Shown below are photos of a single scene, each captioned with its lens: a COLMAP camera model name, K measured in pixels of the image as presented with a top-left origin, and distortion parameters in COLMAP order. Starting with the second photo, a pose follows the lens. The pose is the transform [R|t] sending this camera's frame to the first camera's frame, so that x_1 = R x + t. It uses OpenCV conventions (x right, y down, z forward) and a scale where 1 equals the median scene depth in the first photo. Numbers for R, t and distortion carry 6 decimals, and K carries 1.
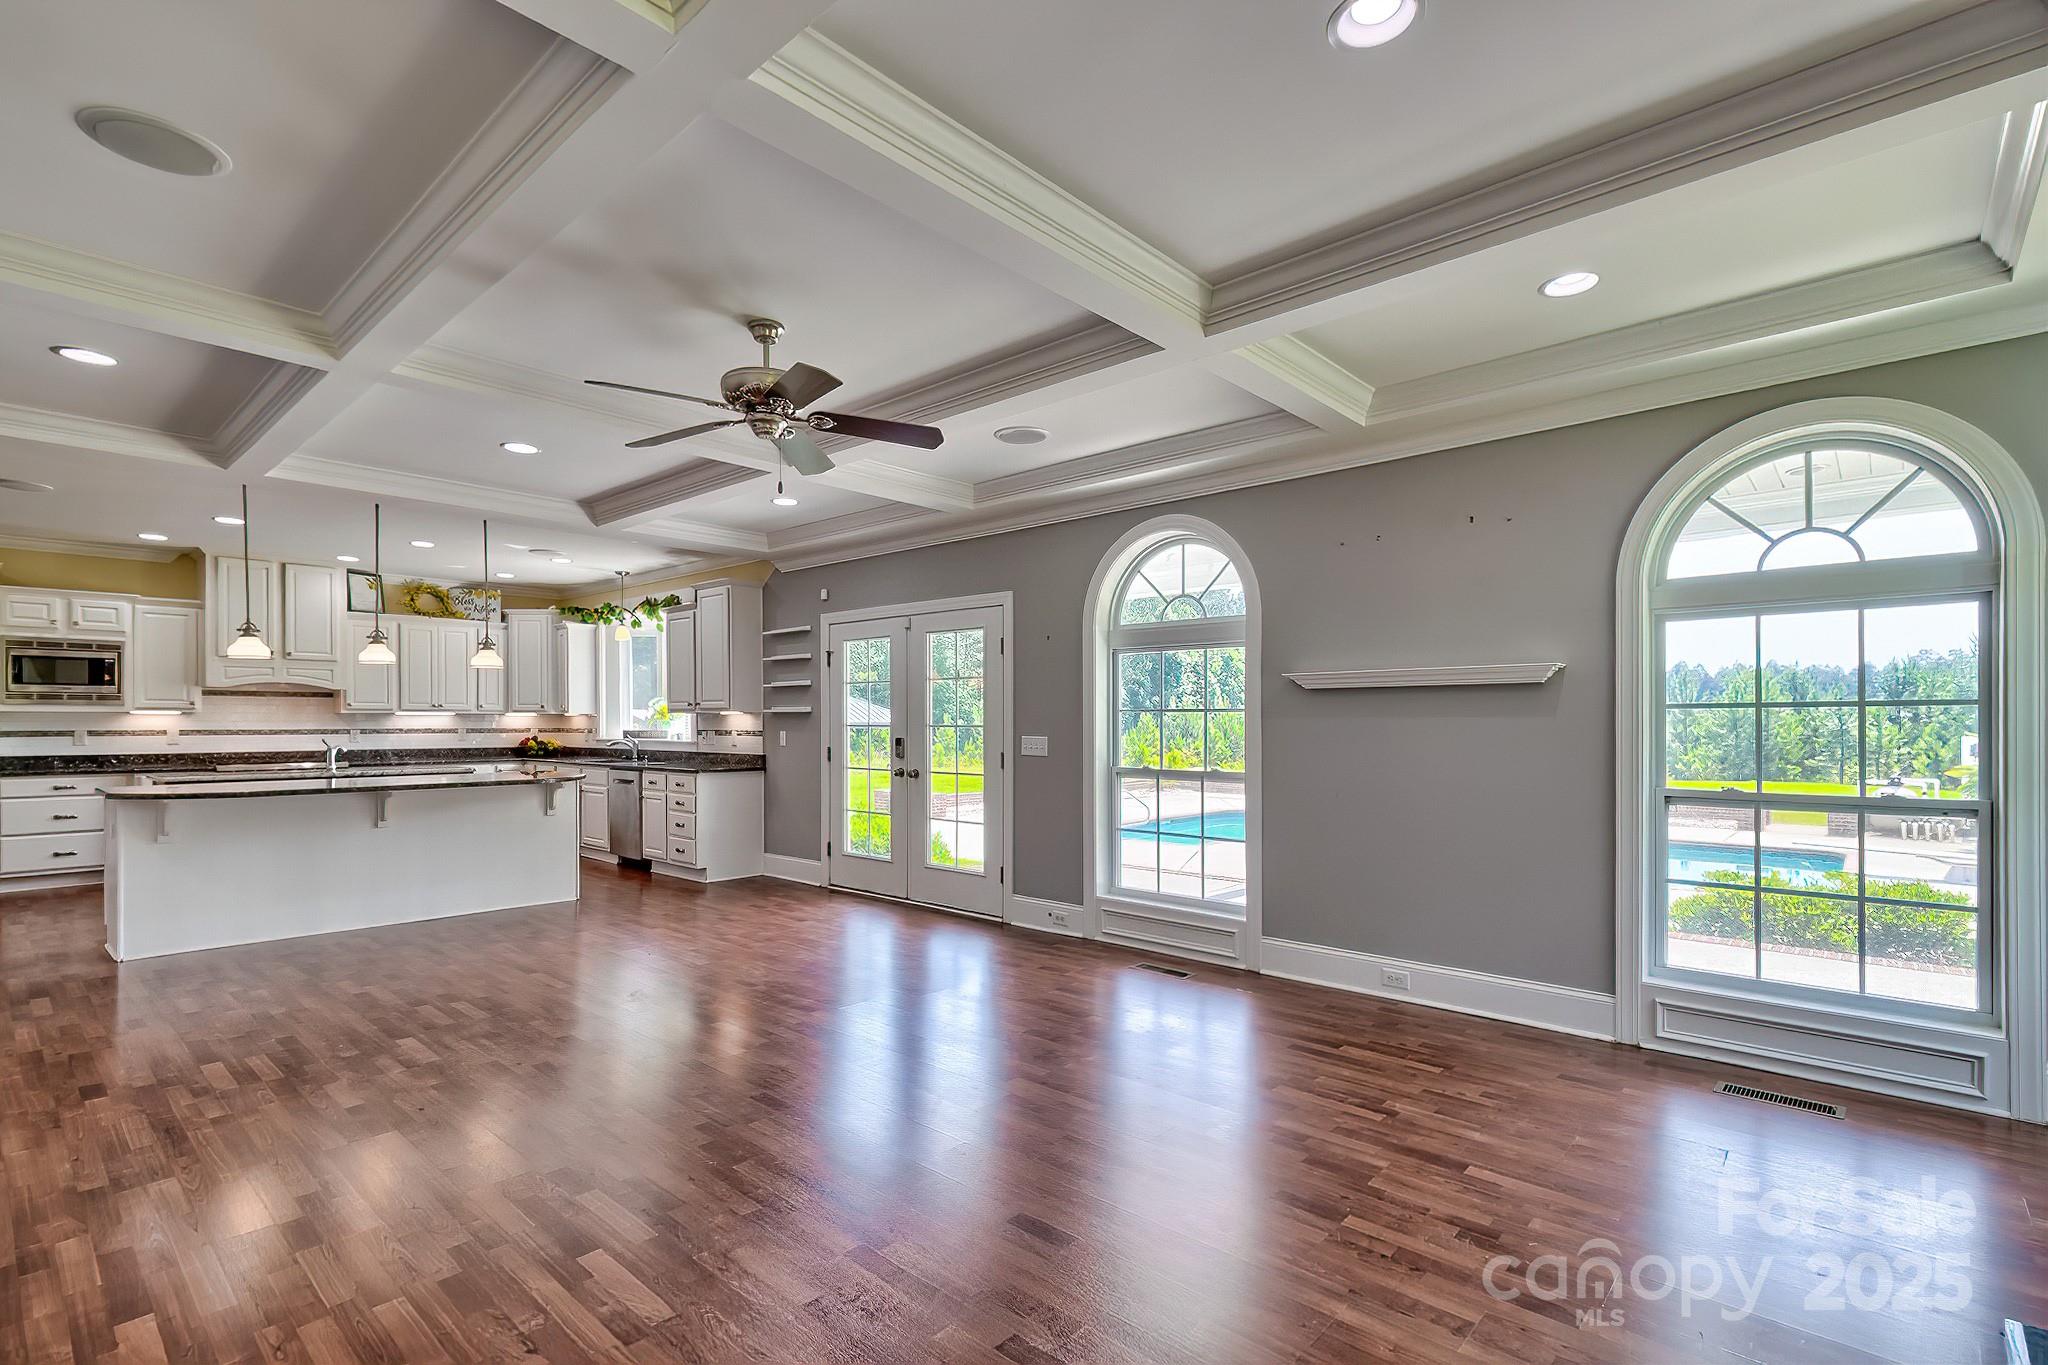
lens RADIAL K [[963.4, 0, 1018.1], [0, 963.4, 730.8], [0, 0, 1]] dist [0.016855, 0.000523]
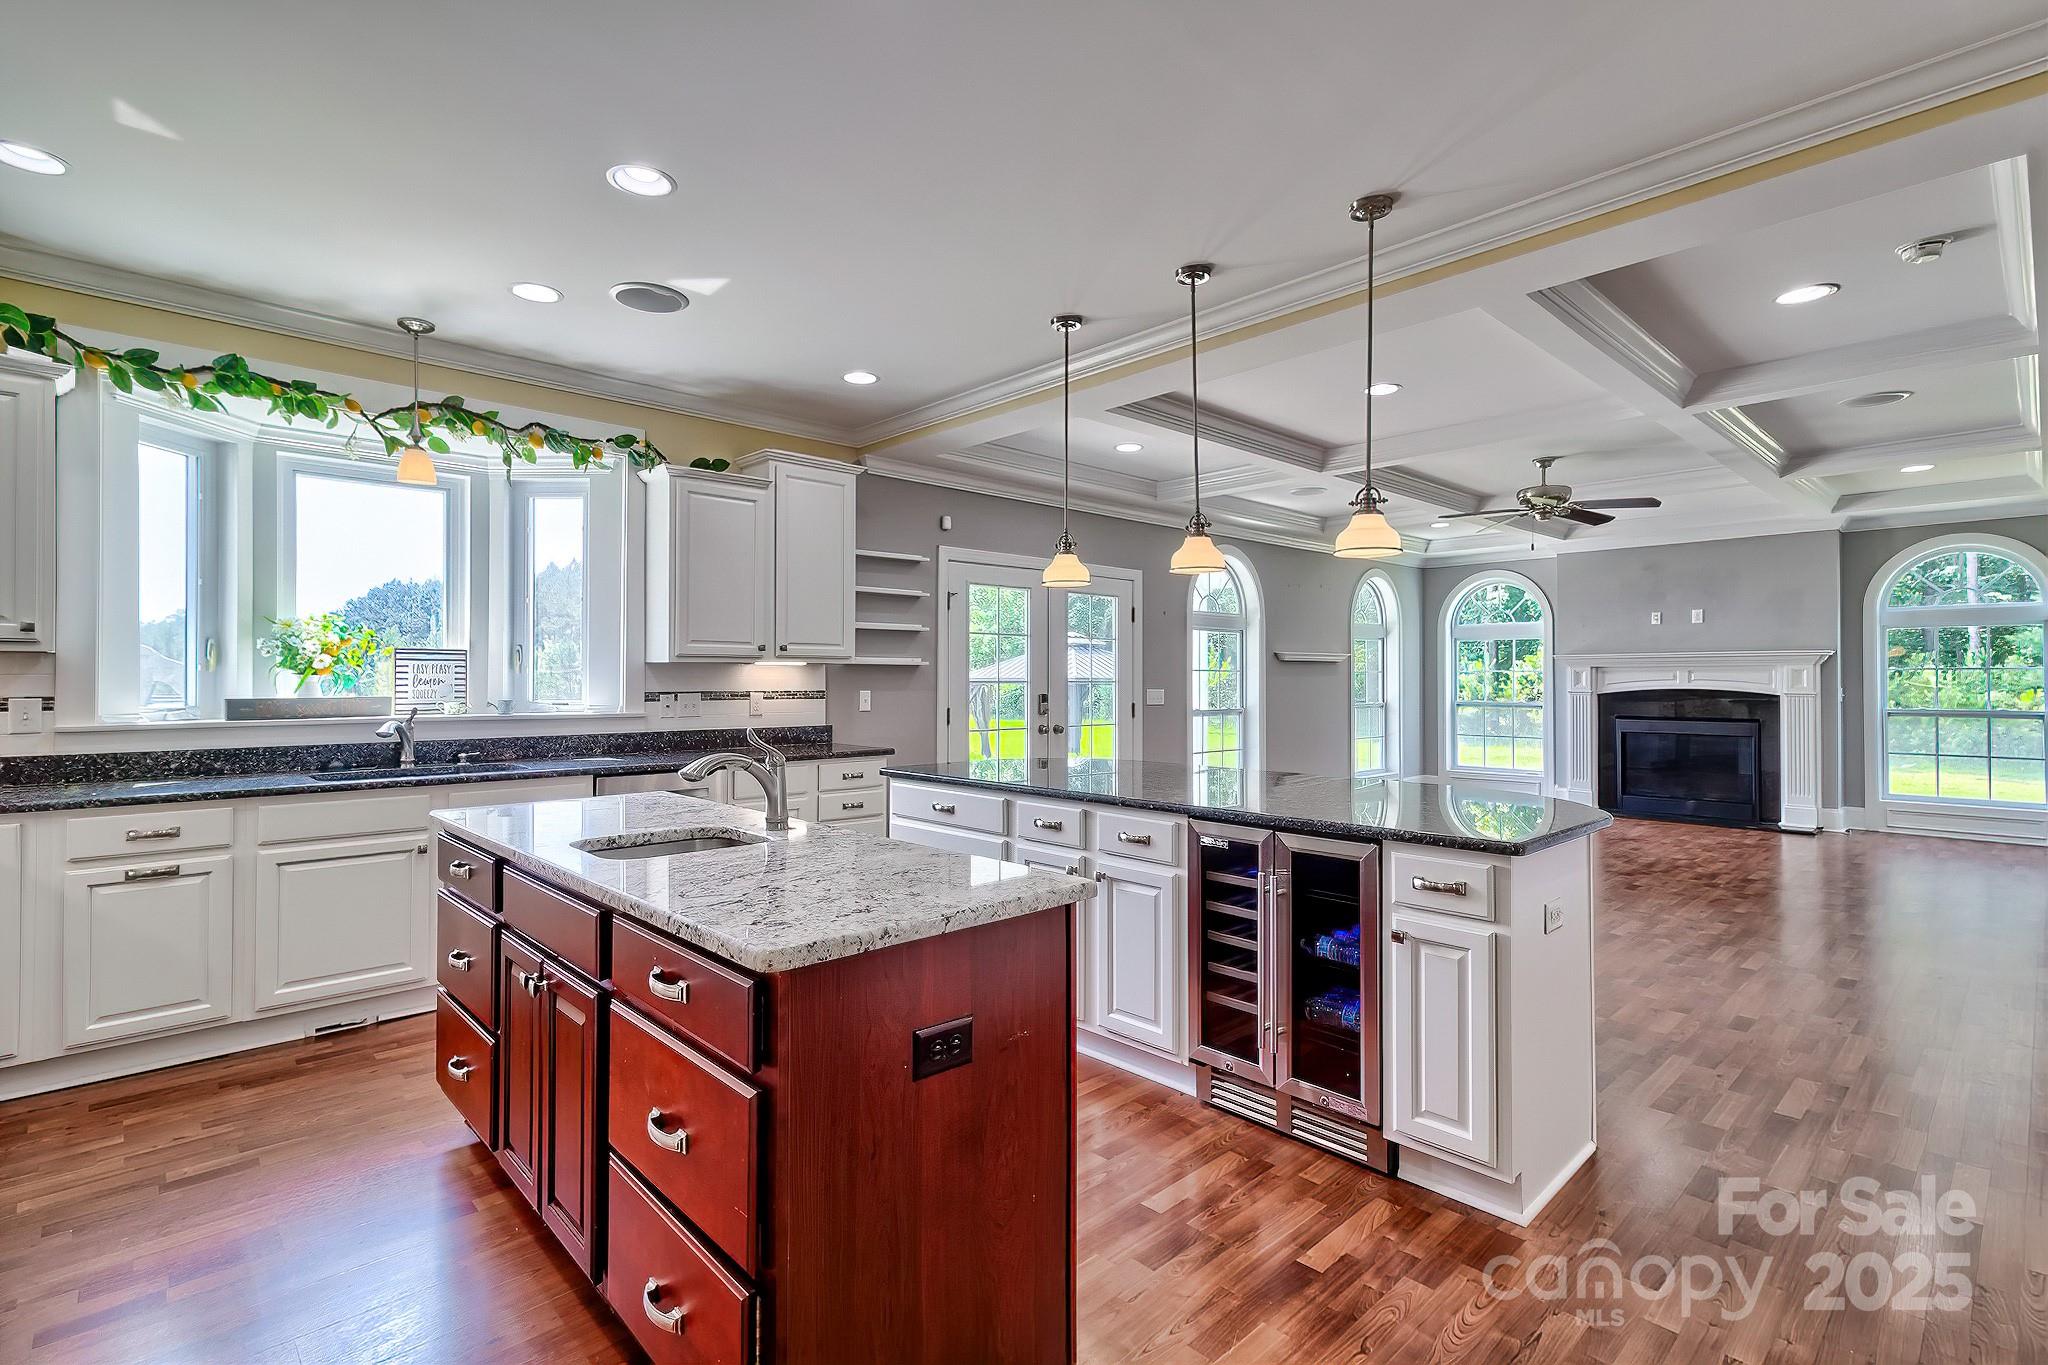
lens RADIAL K [[959.7, 0, 1011.3], [0, 959.7, 673.5], [0, 0, 1]] dist [0.002994, 0.000186]
pose [[0.073530, 0.004714, 0.997282, -0.895554], [0.007900, 0.999955, -0.005309, -0.007146], [-0.997262, 0.008269, 0.073489, 0.784644]]
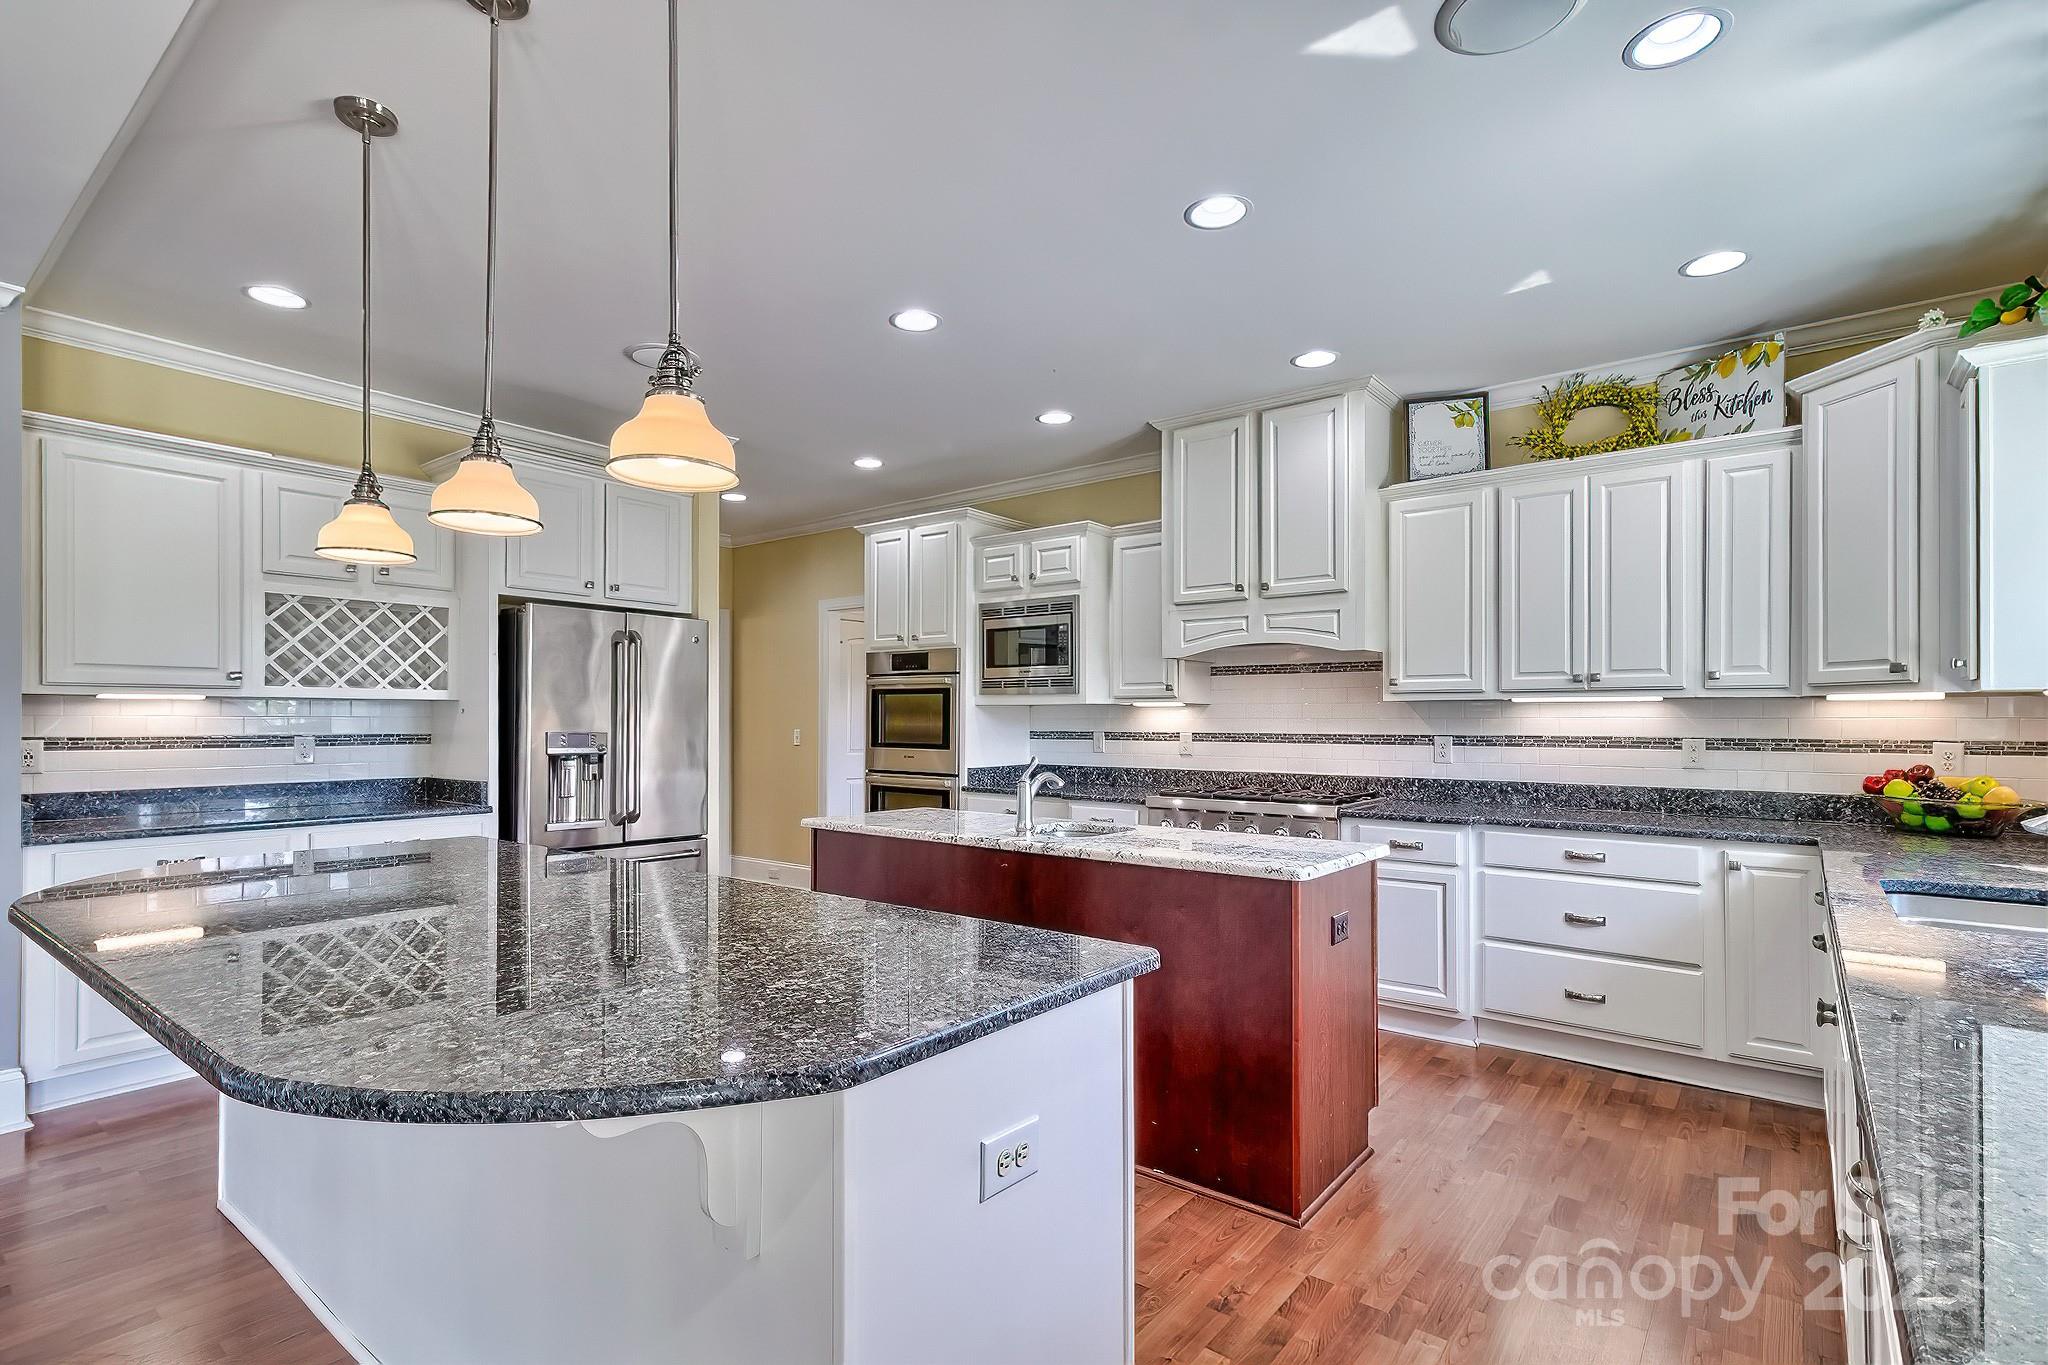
lens RADIAL K [[977.9, 0, 1007.6], [0, 977.9, 706.7], [0, 0, 1]] dist [0.007919, 0.000162]
pose [[0.058013, -0.013855, -0.998220, -0.248175], [-0.011480, 0.999828, -0.014545, -0.006813], [0.998250, 0.012303, 0.057844, 0.850797]]
